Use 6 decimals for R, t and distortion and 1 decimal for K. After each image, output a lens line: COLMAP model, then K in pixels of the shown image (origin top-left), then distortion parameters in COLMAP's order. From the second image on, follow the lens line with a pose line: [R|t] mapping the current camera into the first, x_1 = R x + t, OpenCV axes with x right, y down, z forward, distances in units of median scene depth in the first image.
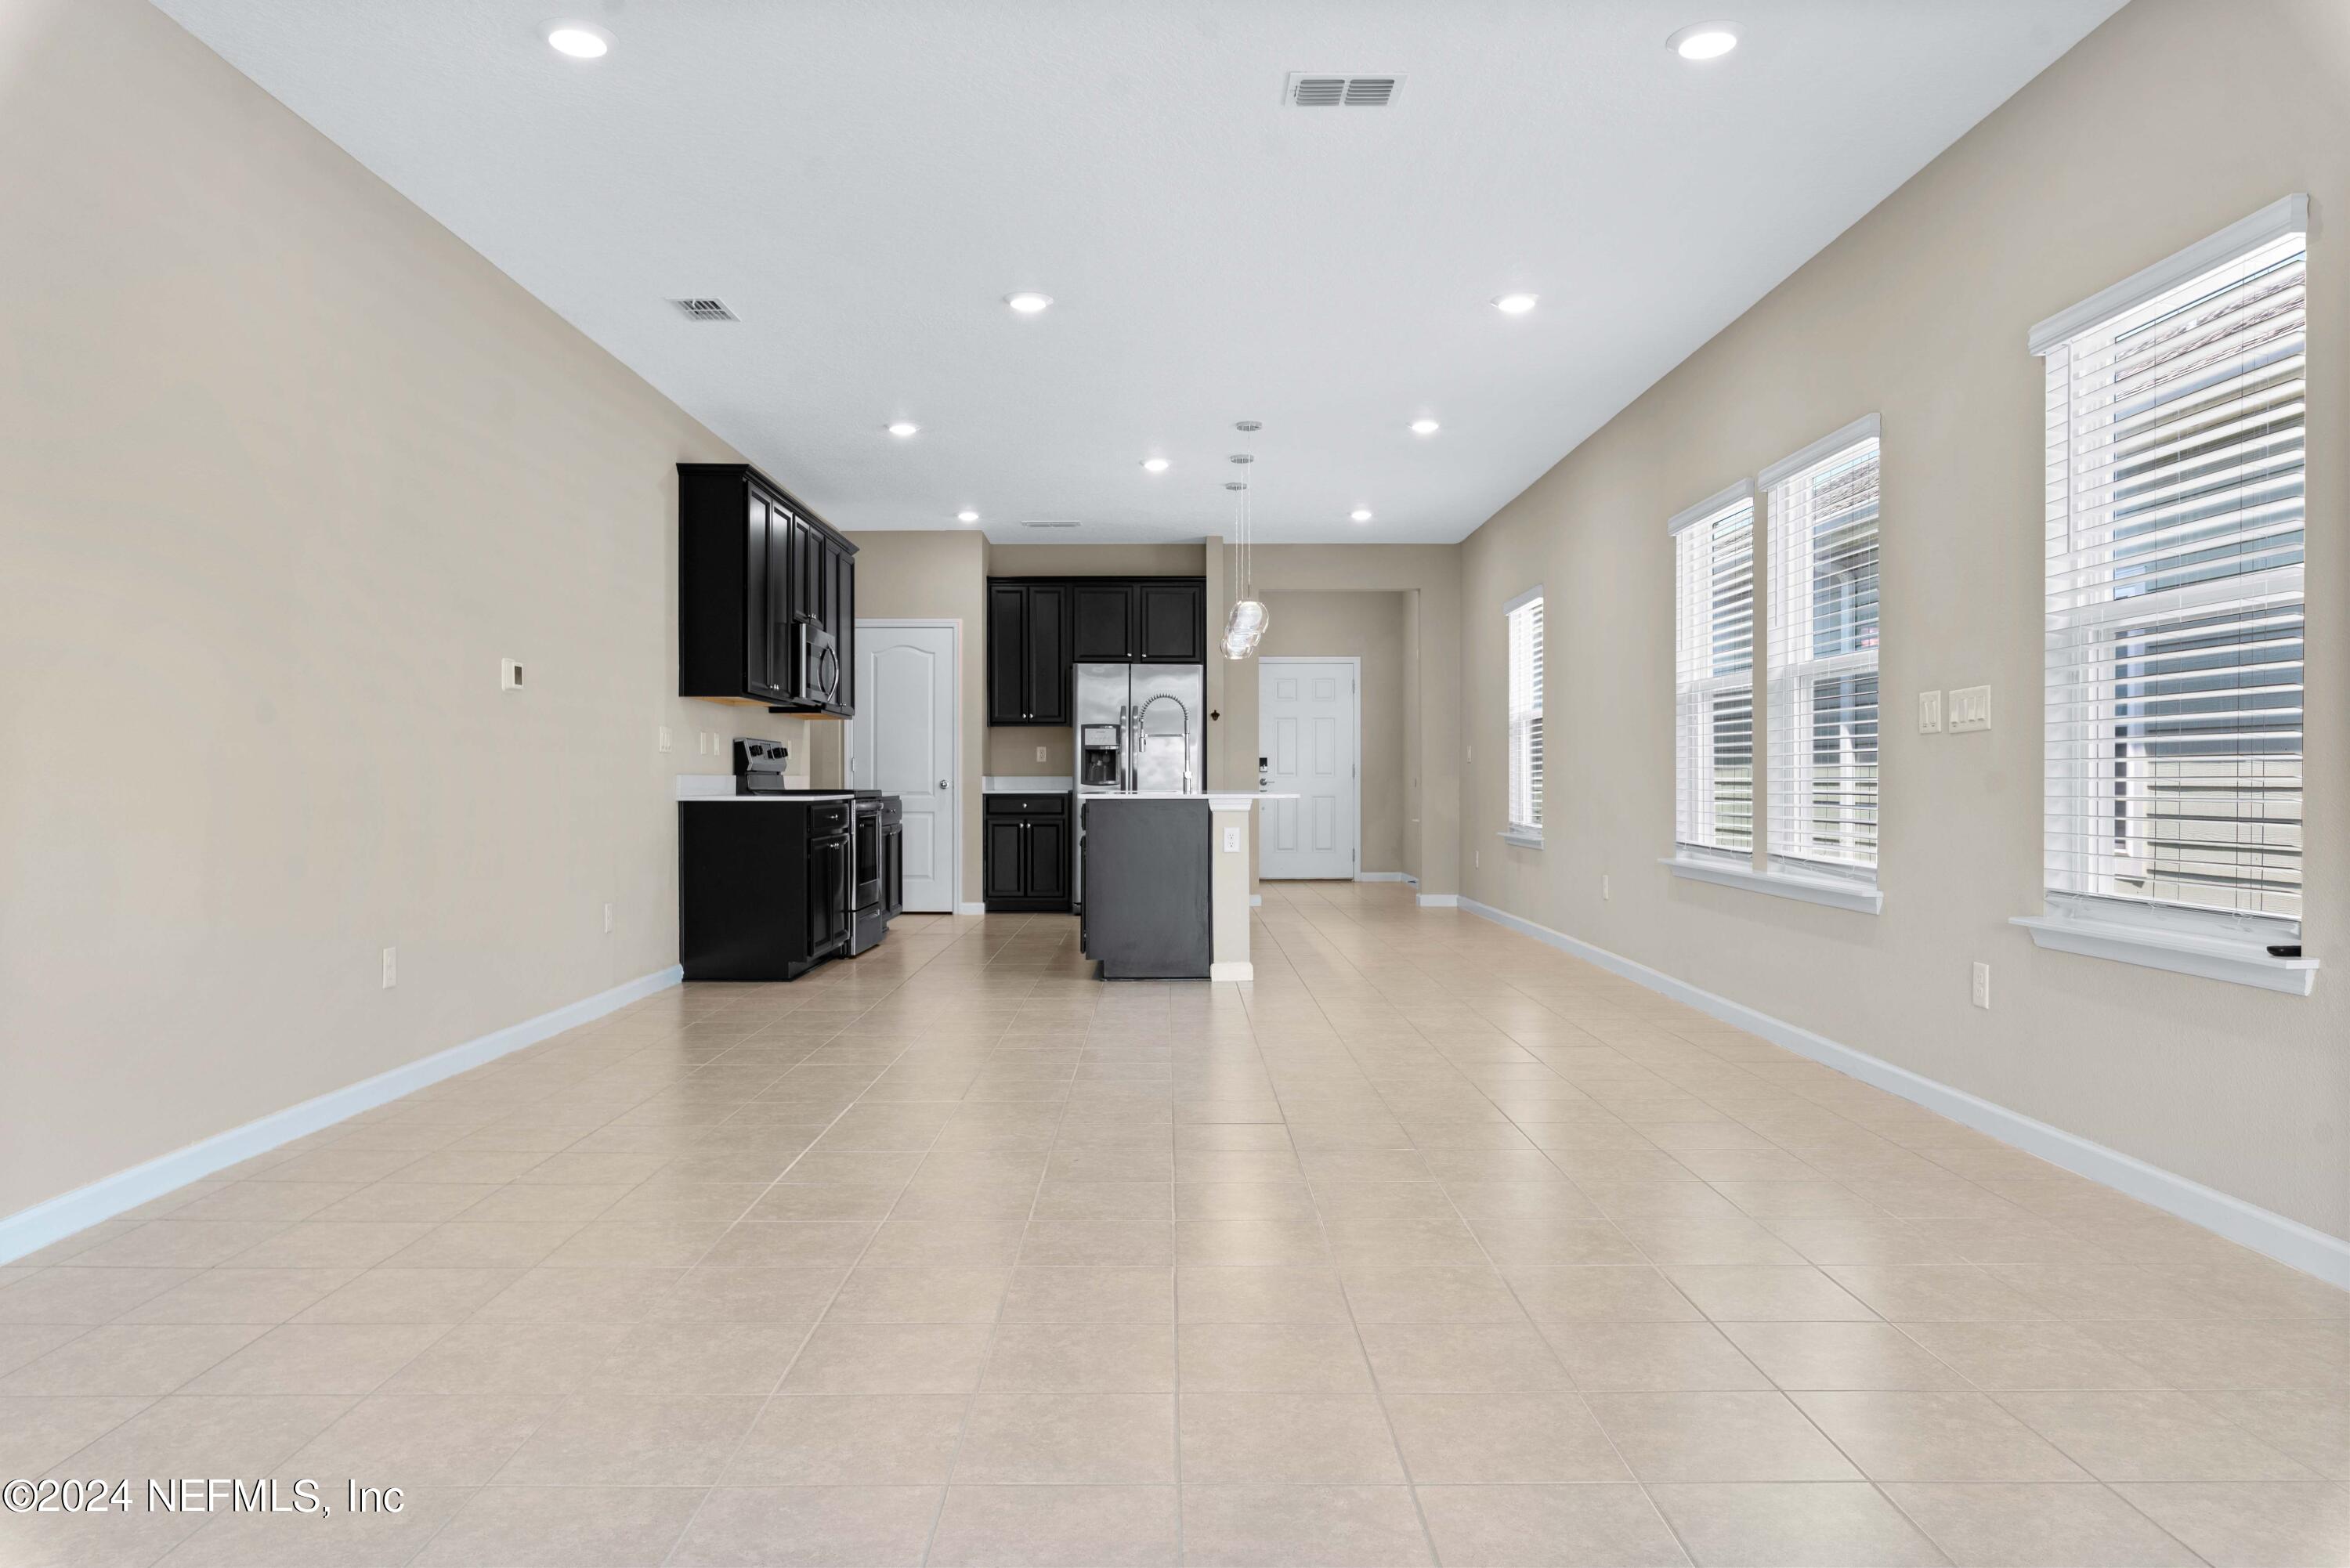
lens RADIAL K [[1552.2, 0, 1159.8], [0, 1552.2, 787.2], [0, 0, 1]] dist [-0.002456, -0.000392]
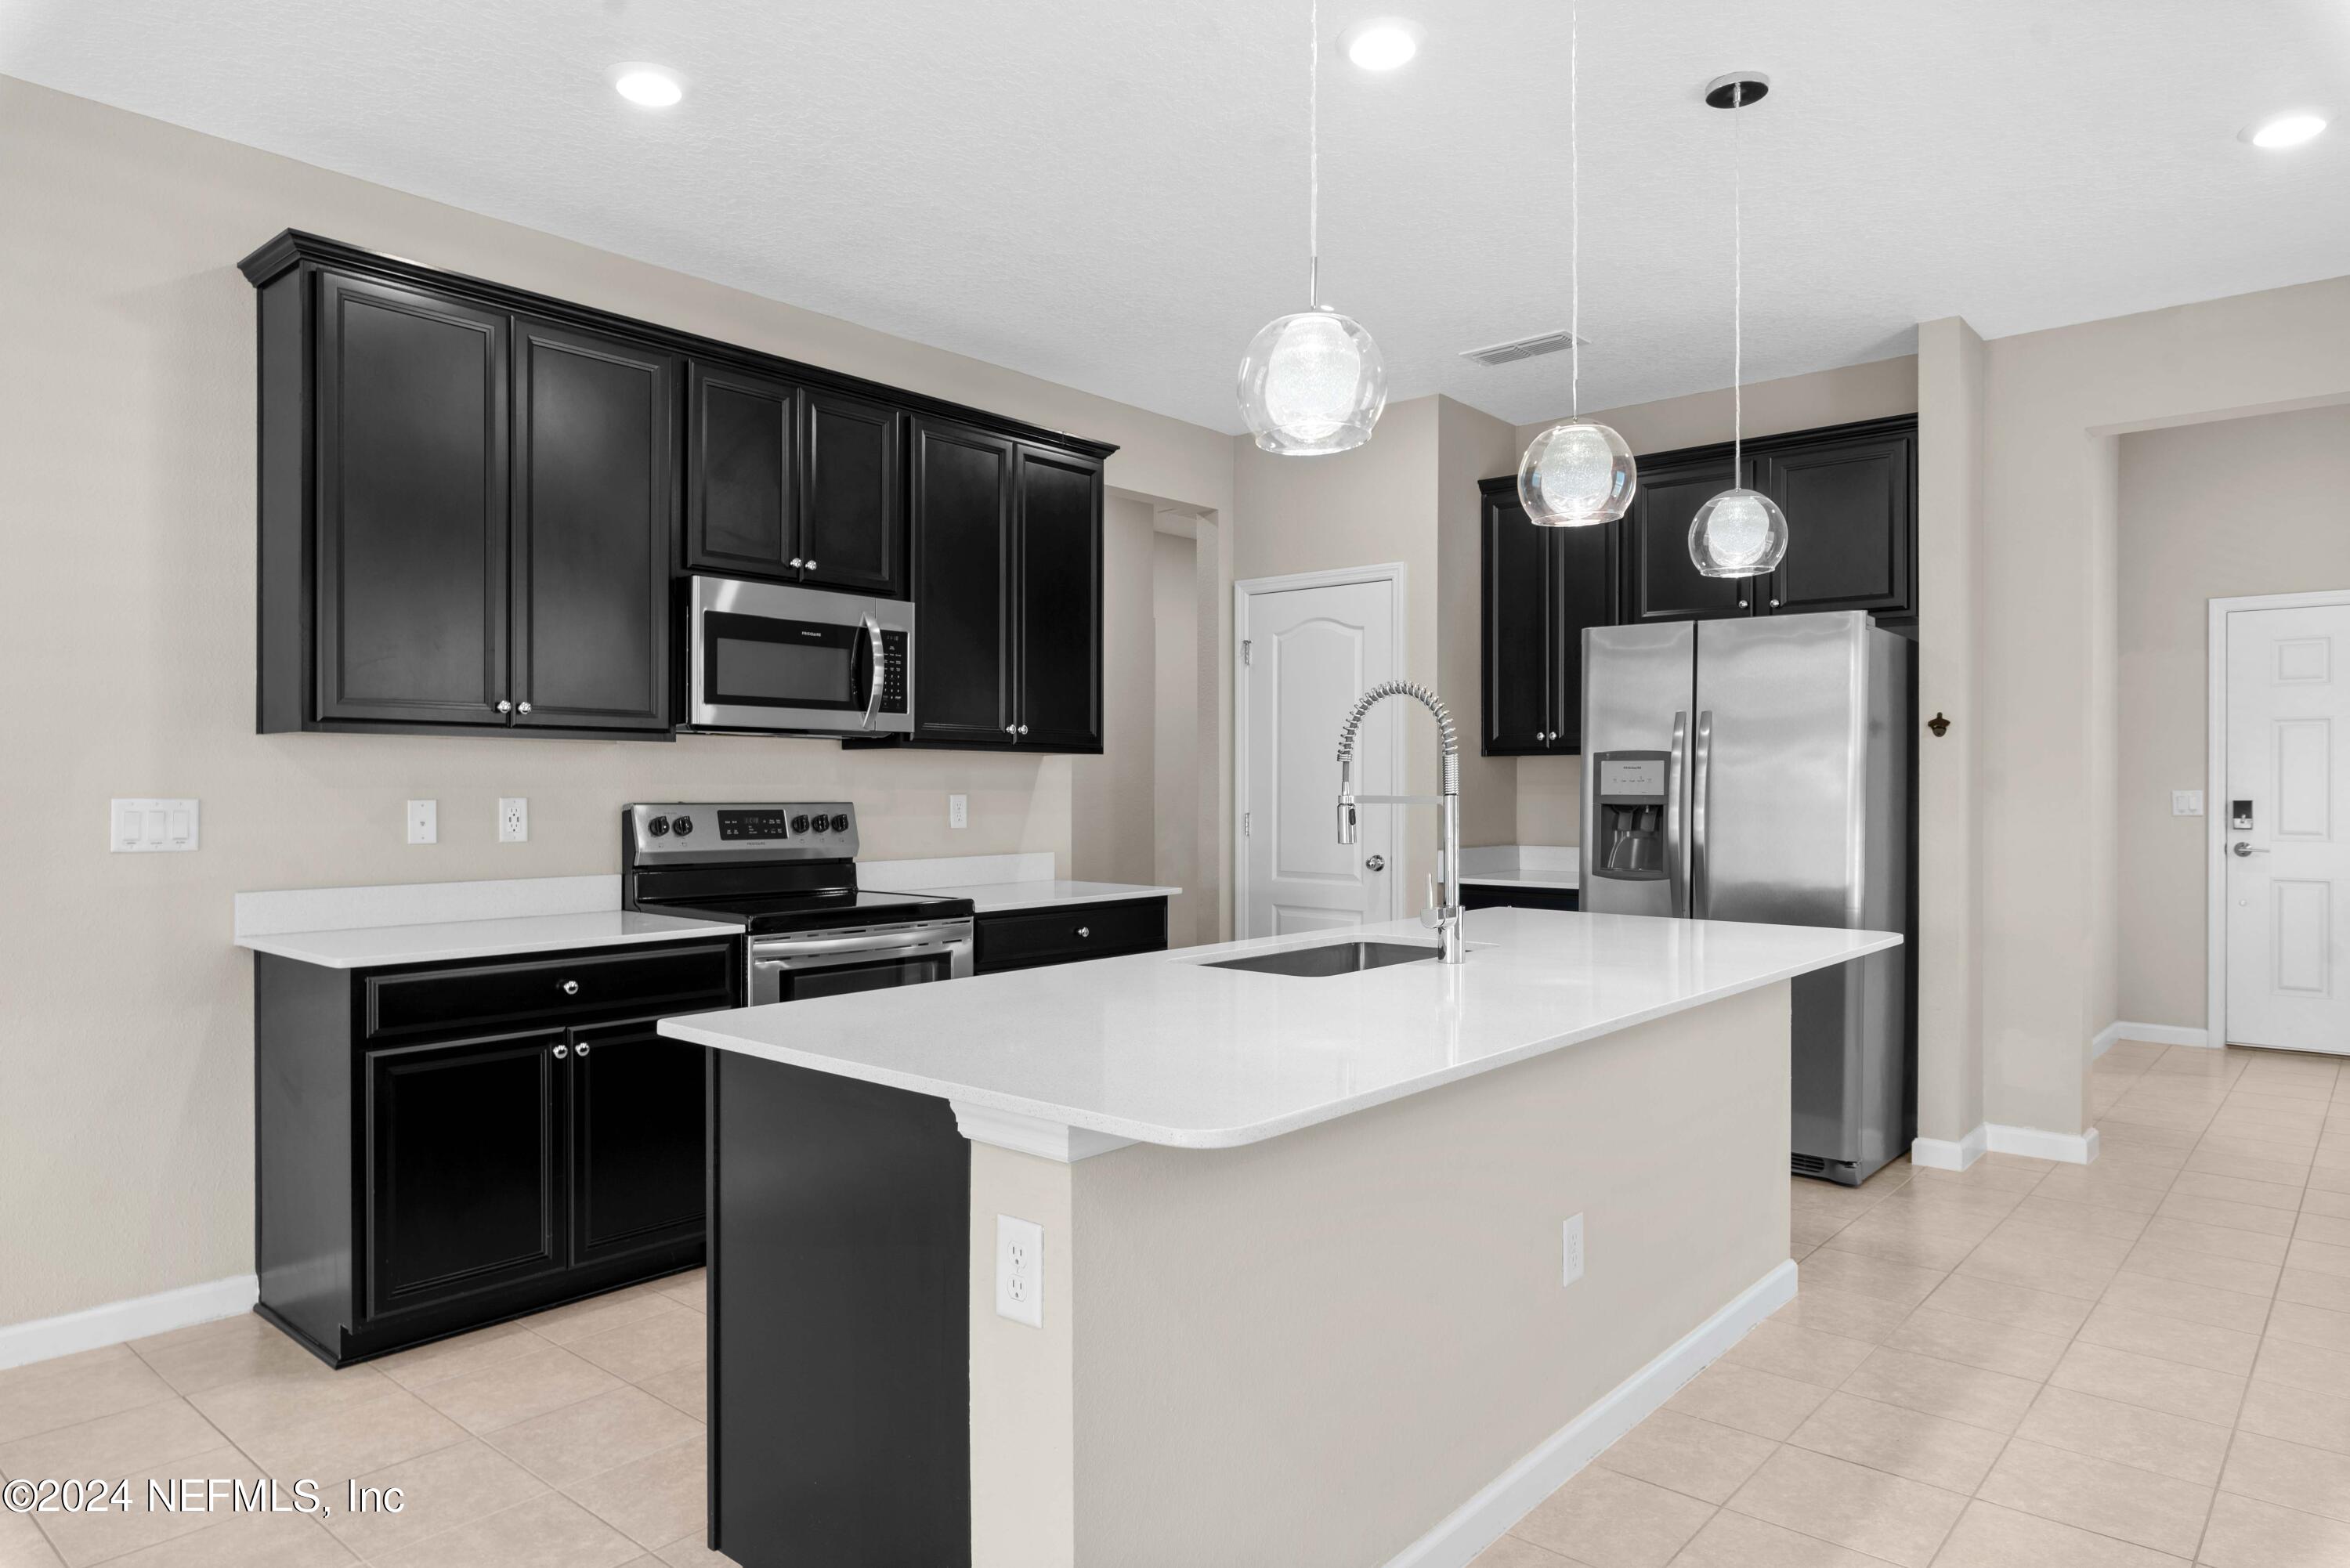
lens RADIAL K [[1435.6, 0, 1158.7], [0, 1435.6, 788.1], [0, 0, 1]] dist [-0.001321, -0.000965]
pose [[0.753577, 0.001761, -0.657357, 0.140307], [-0.003243, 0.999994, -0.001039, -0.027744], [0.657351, 0.002915, 0.753579, 0.559916]]
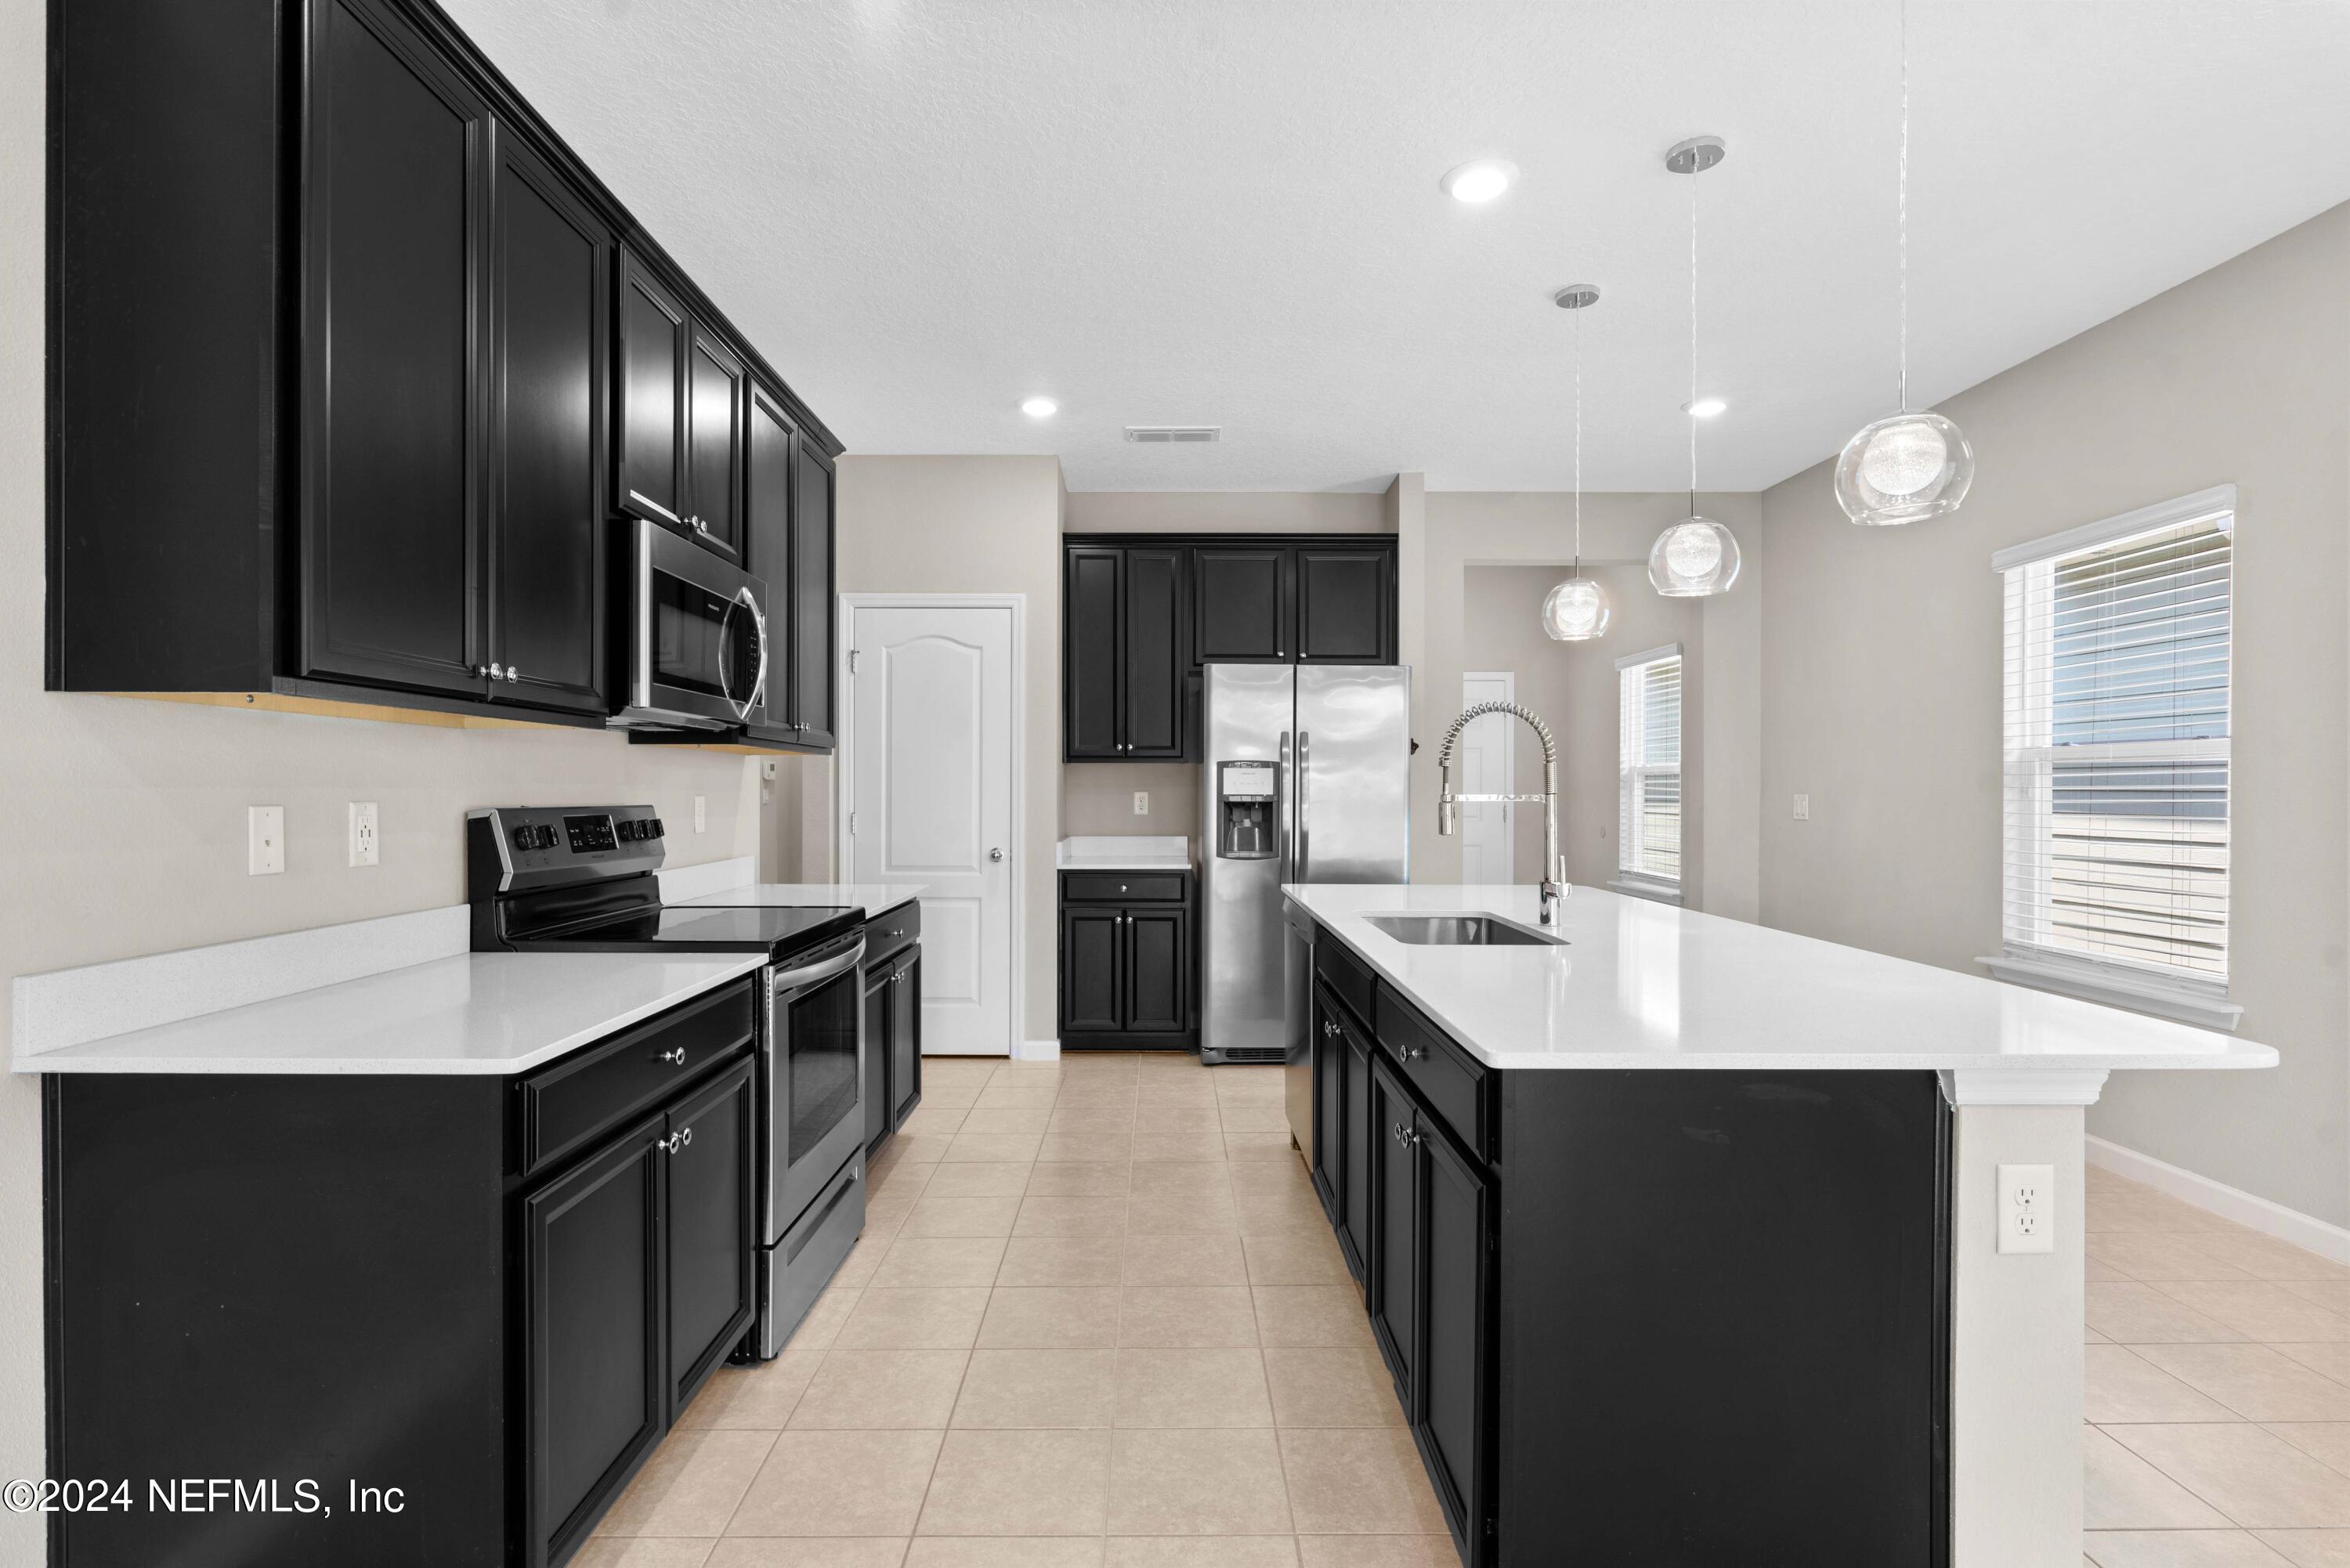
lens RADIAL K [[1162.0, 0, 1158.6], [0, 1162.0, 790.5], [0, 0, 1]] dist [-0.000157, -0.001412]
pose [[0.999995, 0.002455, 0.002129, -0.073804], [-0.002449, 0.999993, -0.002950, -0.026936], [-0.002136, 0.002944, 0.999993, 0.524355]]
